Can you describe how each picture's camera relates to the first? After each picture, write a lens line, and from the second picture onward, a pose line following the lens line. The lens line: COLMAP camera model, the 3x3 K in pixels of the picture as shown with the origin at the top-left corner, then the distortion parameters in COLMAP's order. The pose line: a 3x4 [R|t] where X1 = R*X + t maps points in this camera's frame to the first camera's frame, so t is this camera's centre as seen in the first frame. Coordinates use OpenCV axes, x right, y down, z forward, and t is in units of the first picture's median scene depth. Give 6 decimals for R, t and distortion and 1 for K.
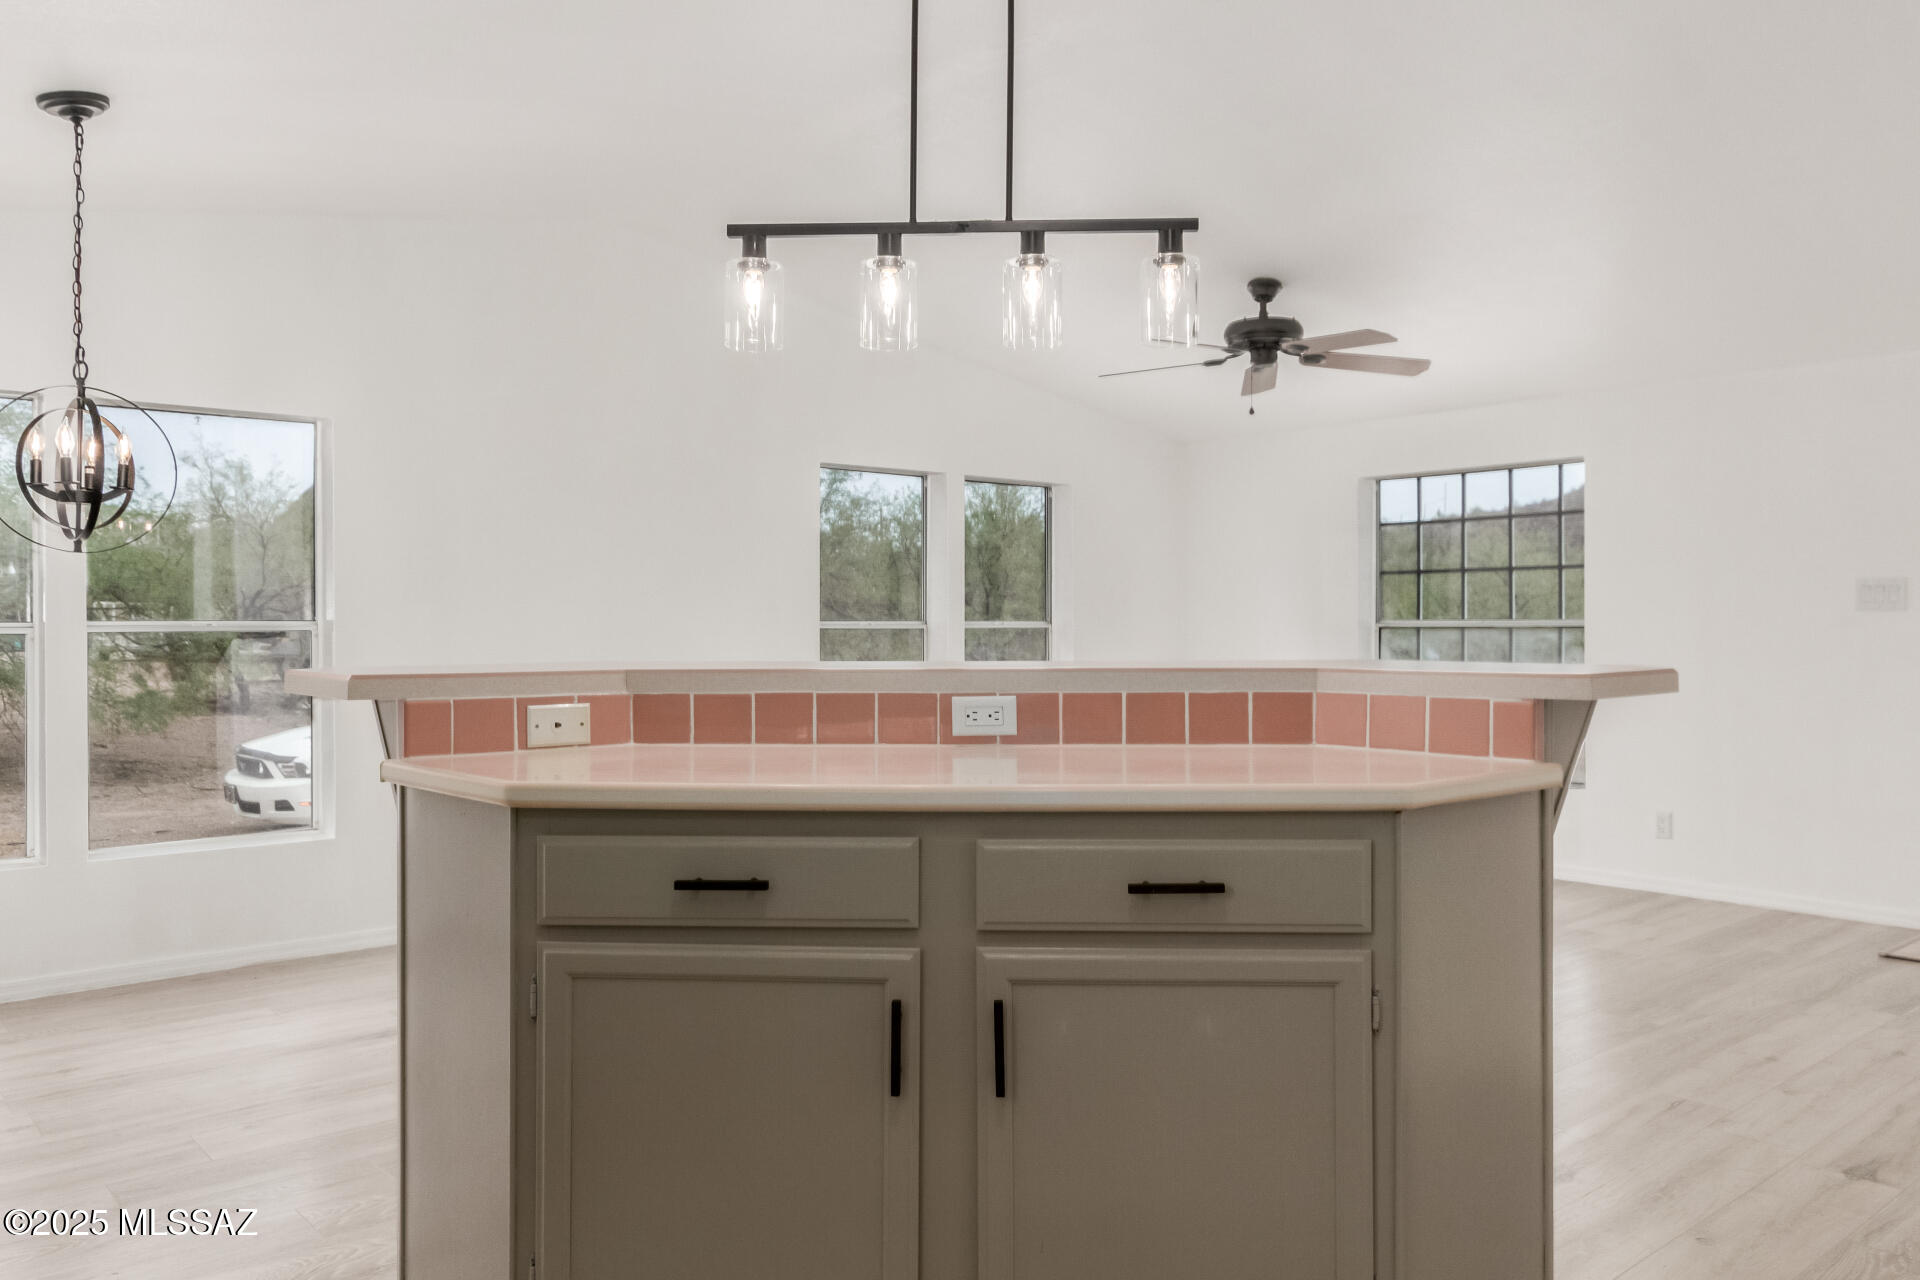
lens RADIAL K [[1406.6, 0, 964.4], [0, 1406.6, 642.4], [0, 0, 1]] dist [0.000529, 0.000709]
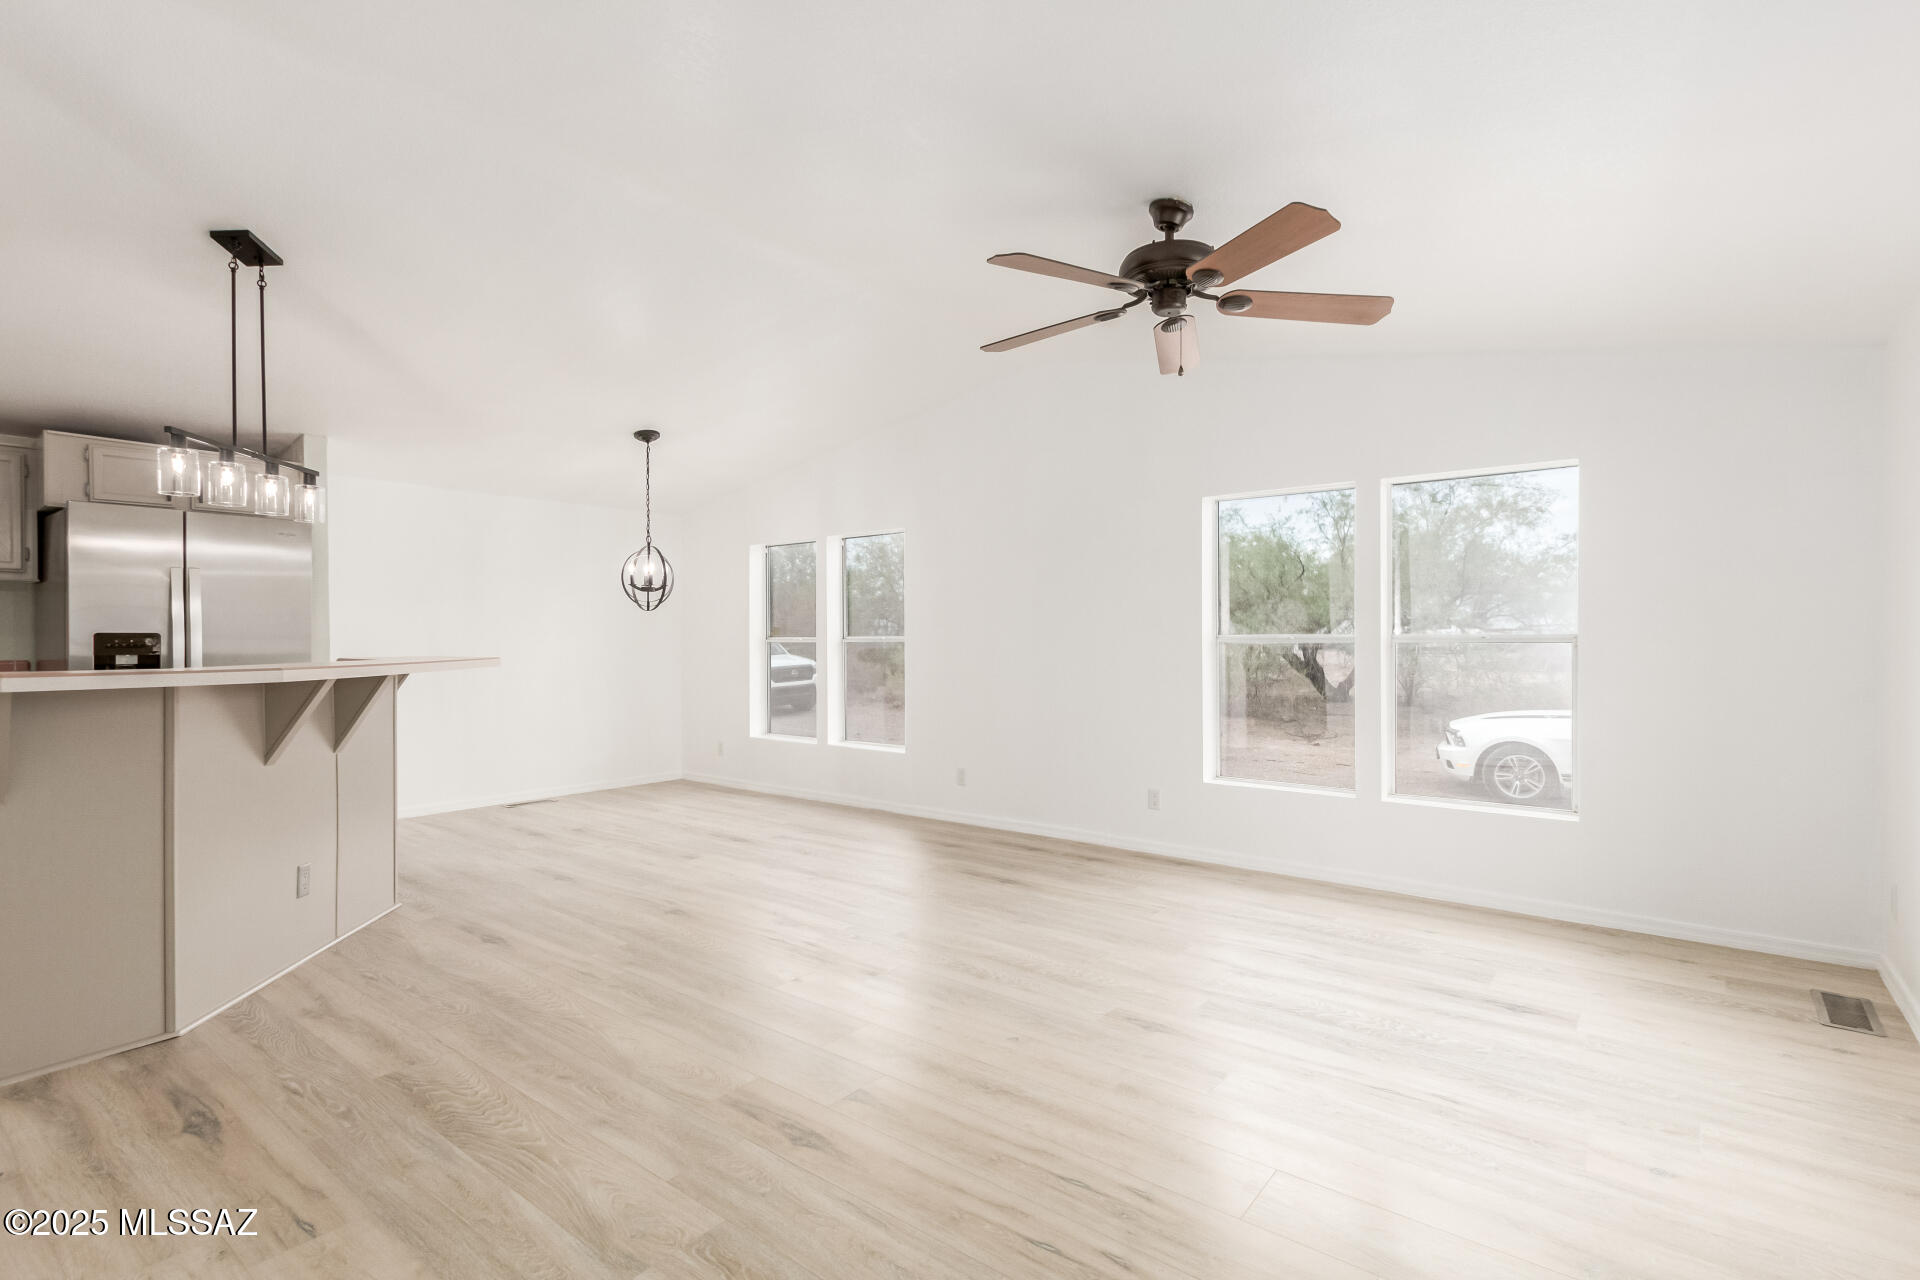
lens RADIAL K [[933.6, 0, 995.3], [0, 933.6, 642.4], [0, 0, 1]] dist [0.018605, -0.000302]
pose [[0.174454, 0.006938, -0.984641, 0.708540], [-0.011277, 0.999924, 0.005048, -0.013577], [0.984601, 0.010223, 0.174519, 0.819914]]
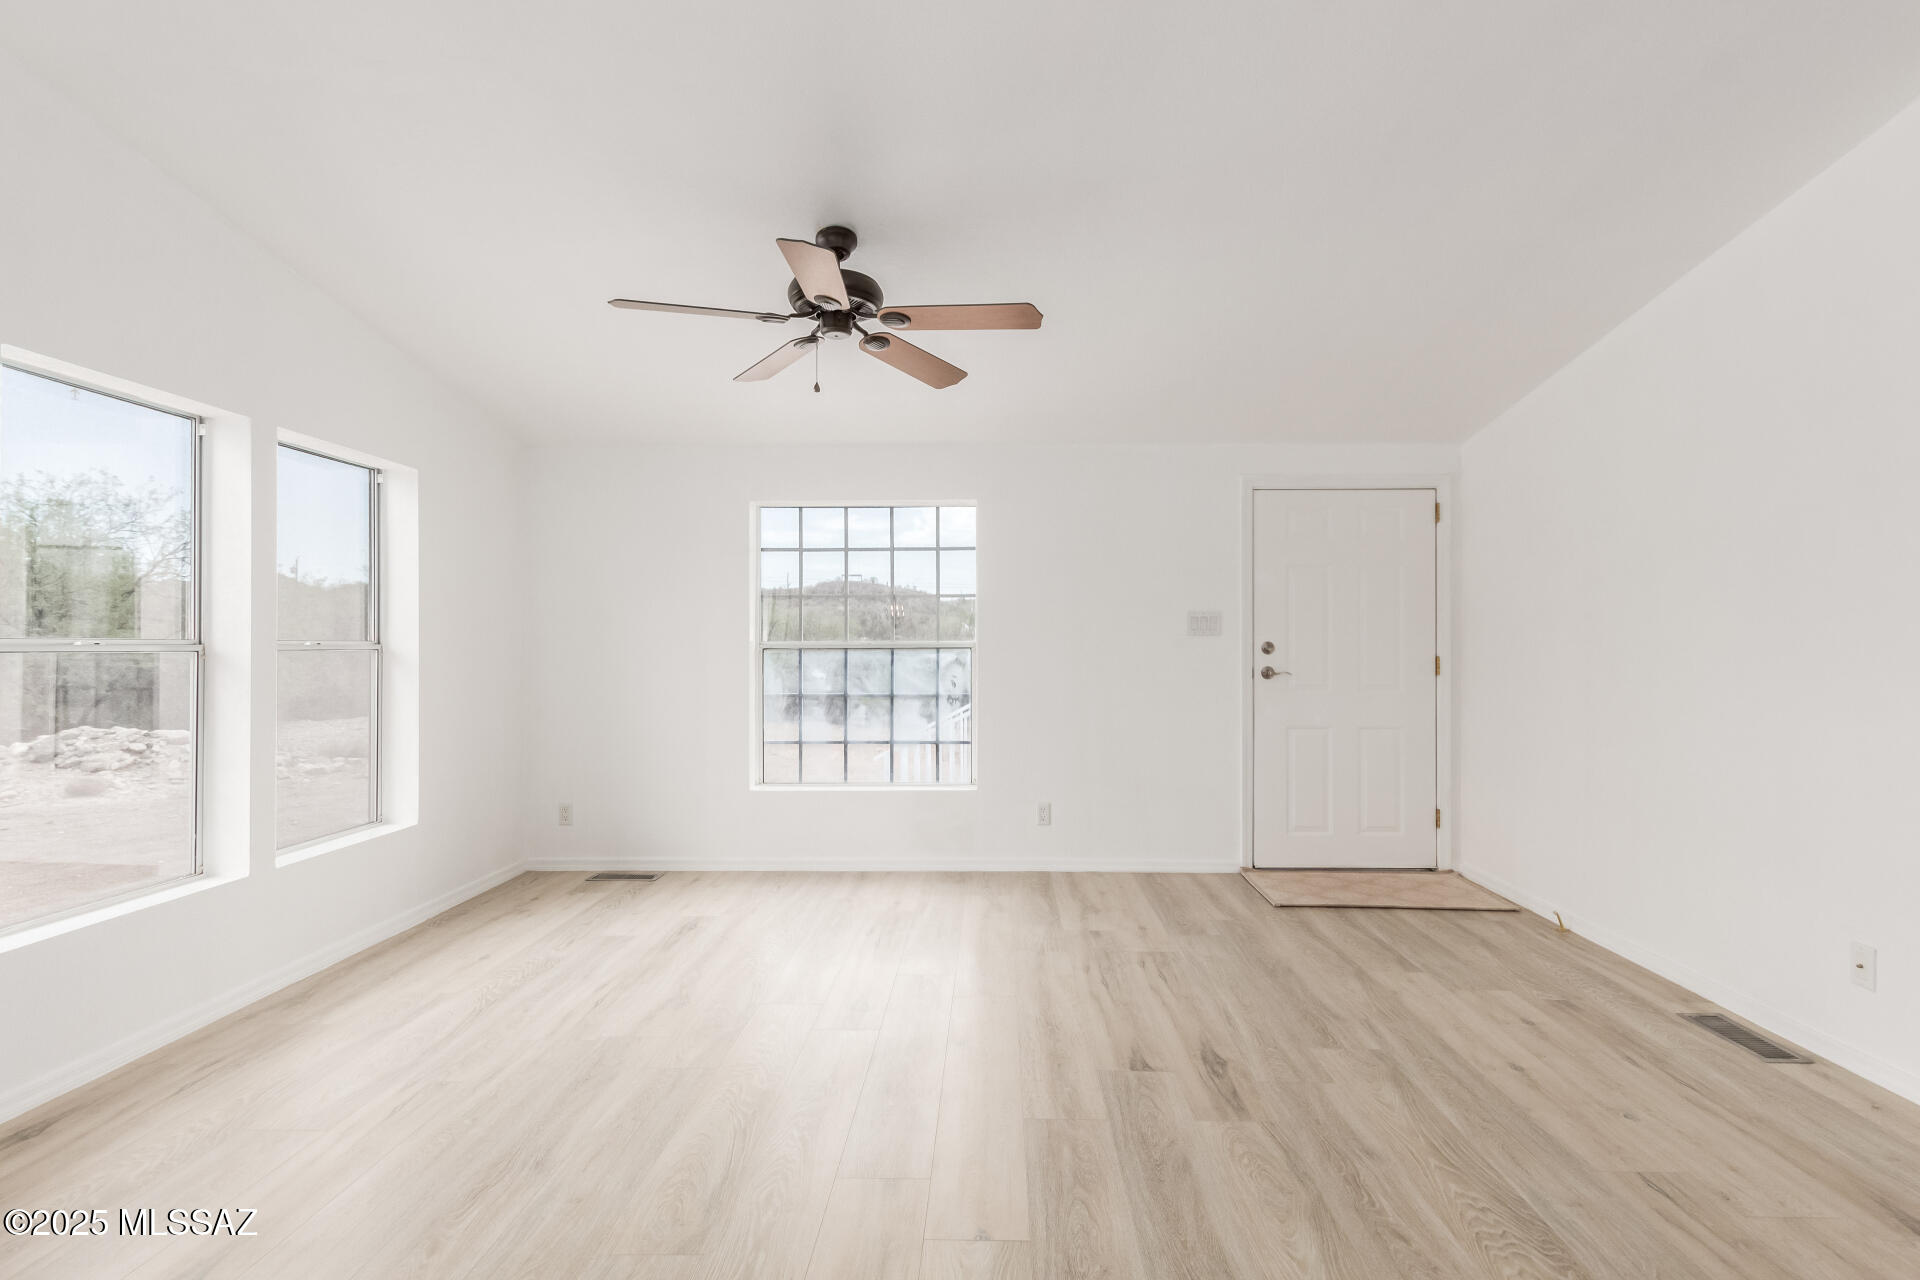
lens RADIAL K [[933.6, 0, 995.3], [0, 933.6, 642.4], [0, 0, 1]] dist [0.018605, -0.000302]
pose [[0.672444, 0.006863, 0.740116, -0.134529], [0.007111, 0.999851, -0.015732, -0.003961], [-0.740114, 0.015841, 0.672295, 0.569756]]
